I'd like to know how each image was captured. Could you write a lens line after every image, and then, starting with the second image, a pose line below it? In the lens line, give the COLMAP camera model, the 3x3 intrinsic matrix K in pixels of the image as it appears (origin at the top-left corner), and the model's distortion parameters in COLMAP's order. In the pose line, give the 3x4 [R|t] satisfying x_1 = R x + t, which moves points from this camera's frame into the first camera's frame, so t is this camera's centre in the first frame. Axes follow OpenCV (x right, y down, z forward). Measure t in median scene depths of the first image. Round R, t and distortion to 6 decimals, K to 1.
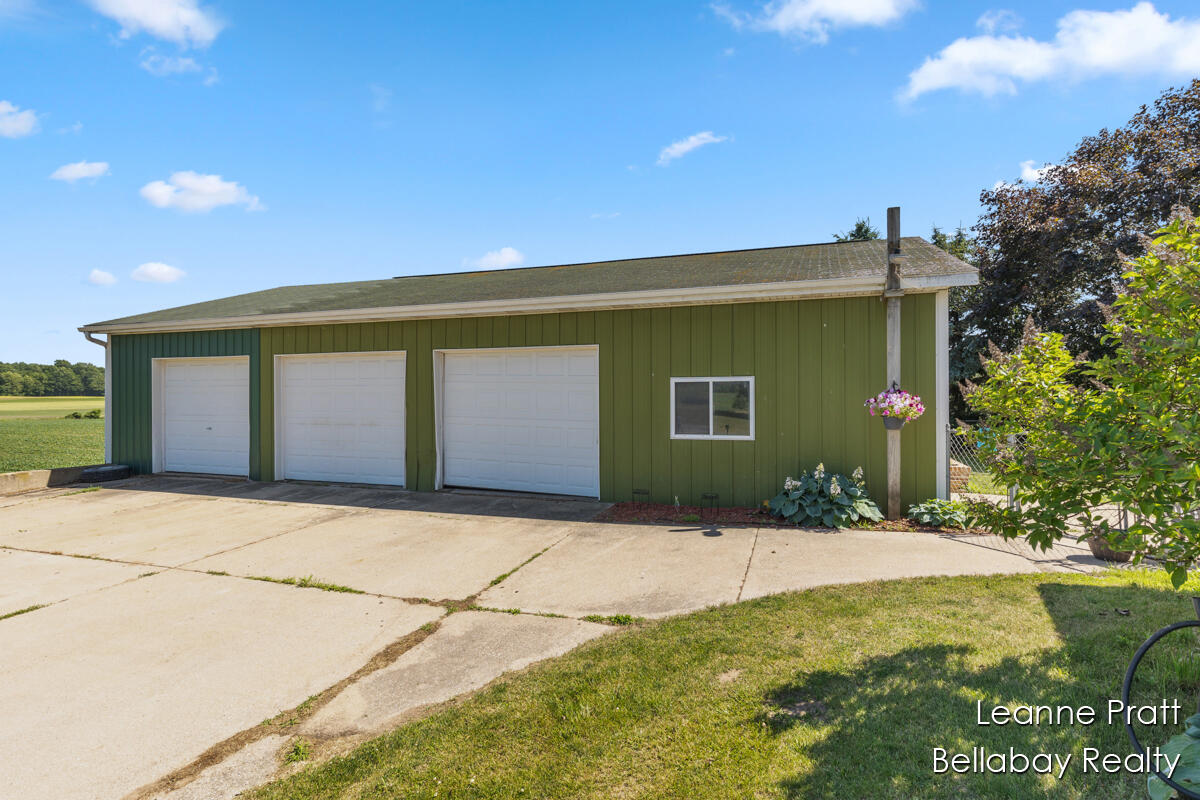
lens RADIAL K [[600.5, 0, 603.5], [0, 600.5, 384.7], [0, 0, 1]] dist [-0.000524, -0.000070]
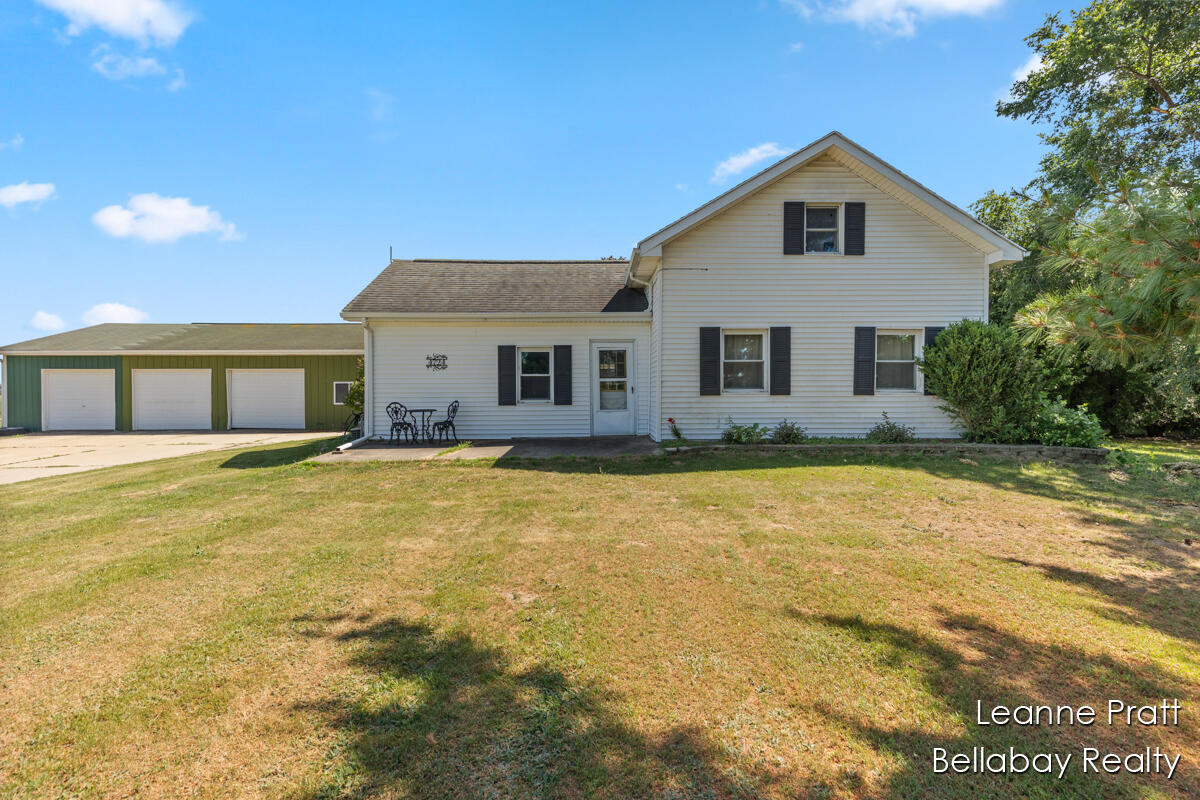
lens RADIAL K [[531.3, 0, 606.6], [0, 531.3, 392.2], [0, 0, 1]] dist [0.001852, 0.000362]
pose [[0.926242, -0.000774, 0.376928, 0.297767], [-0.003919, 0.999924, 0.011684, 0.002311], [-0.376908, -0.012299, 0.926169, -1.433001]]
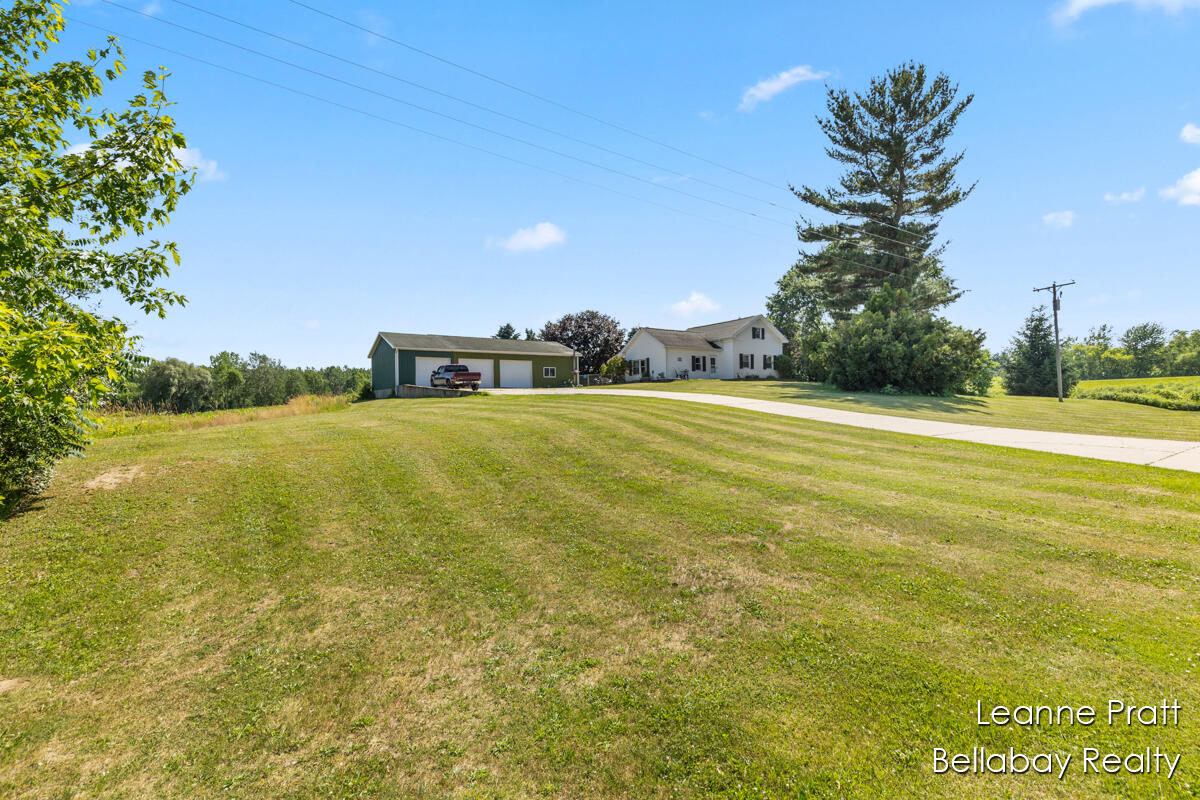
lens RADIAL K [[531.3, 0, 606.6], [0, 531.3, 392.2], [0, 0, 1]] dist [0.001852, 0.000362]
pose [[0.582527, 0.006627, 0.812784, -3.305664], [-0.000417, 0.999969, -0.007855, 0.243021], [-0.812811, 0.004237, 0.582512, -2.243825]]
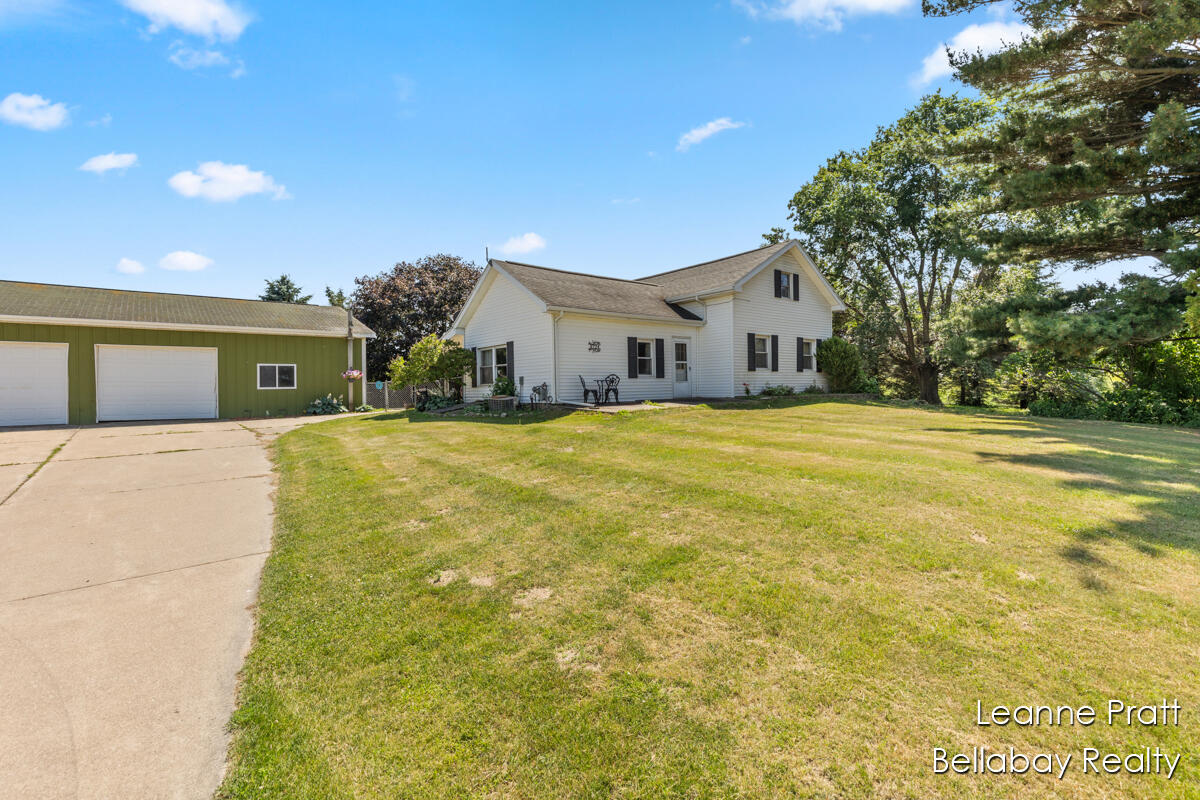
lens RADIAL K [[531.3, 0, 606.6], [0, 531.3, 392.2], [0, 0, 1]] dist [0.001852, 0.000362]
pose [[0.490192, -0.014274, 0.871498, -0.896437], [0.000756, 0.999872, 0.015952, 0.058592], [-0.871614, -0.007161, 0.490140, -1.058304]]
